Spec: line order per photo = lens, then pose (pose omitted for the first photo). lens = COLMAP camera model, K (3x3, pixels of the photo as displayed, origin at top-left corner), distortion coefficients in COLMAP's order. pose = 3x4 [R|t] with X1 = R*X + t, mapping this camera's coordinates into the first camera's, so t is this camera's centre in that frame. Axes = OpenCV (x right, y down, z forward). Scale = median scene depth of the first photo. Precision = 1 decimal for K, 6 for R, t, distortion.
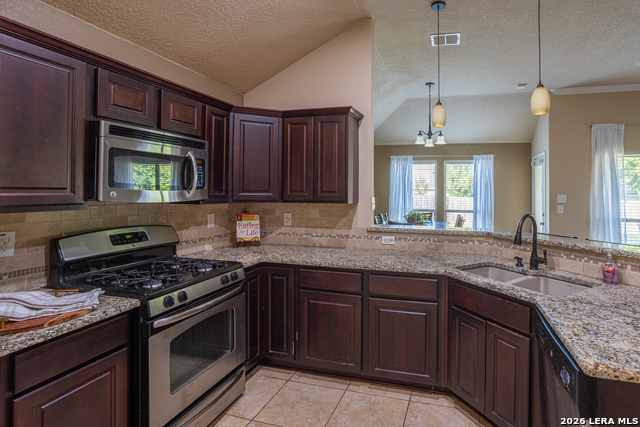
lens RADIAL K [[332.6, 0, 372.5], [0, 332.6, 191.1], [0, 0, 1]] dist [-0.041589, 0.011186]
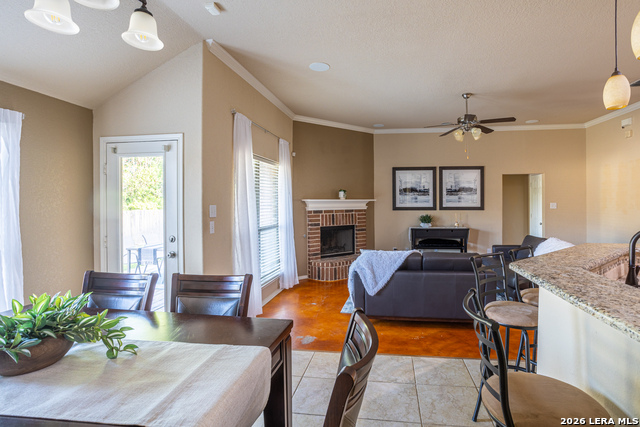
lens RADIAL K [[317.3, 0, 315.8], [0, 317.3, 201.2], [0, 0, 1]] dist [-0.068207, 0.033318]
pose [[-0.030644, -0.012957, 0.999446, -0.111876], [0.004383, 0.999905, 0.013097, -0.007555], [-0.999521, 0.004782, -0.030585, 1.390725]]
